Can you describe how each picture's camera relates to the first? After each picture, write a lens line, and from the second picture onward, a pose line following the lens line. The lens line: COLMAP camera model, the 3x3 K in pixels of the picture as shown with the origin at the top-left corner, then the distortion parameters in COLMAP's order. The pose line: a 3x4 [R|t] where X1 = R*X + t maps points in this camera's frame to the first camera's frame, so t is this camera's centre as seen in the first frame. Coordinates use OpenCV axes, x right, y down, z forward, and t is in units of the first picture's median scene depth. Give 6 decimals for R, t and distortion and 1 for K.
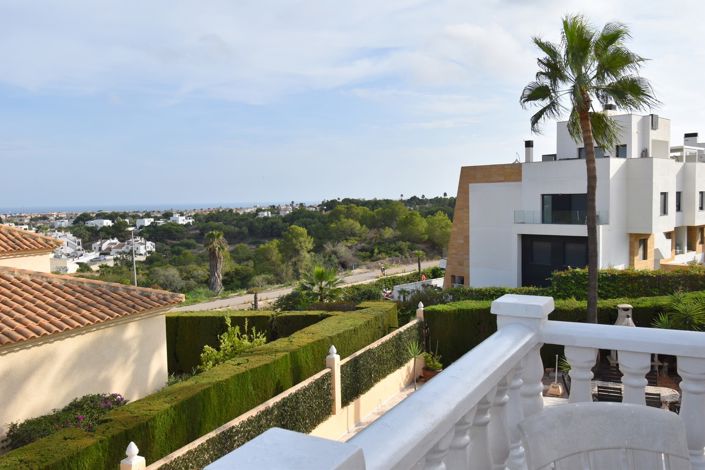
lens RADIAL K [[580.2, 0, 352.5], [0, 580.2, 235.0], [0, 0, 1]] dist [-0.004705, -0.002155]
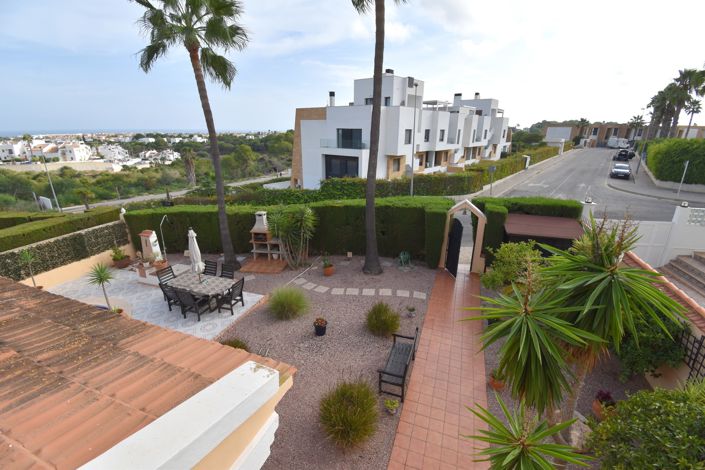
lens RADIAL K [[310.5, 0, 353.1], [0, 310.5, 231.1], [0, 0, 1]] dist [0.023293, -0.025648]
pose [[0.991280, -0.013793, 0.131048, 0.214558], [-0.019270, 0.968642, 0.247714, -0.008645], [-0.130355, -0.248079, 0.959929, 0.088357]]
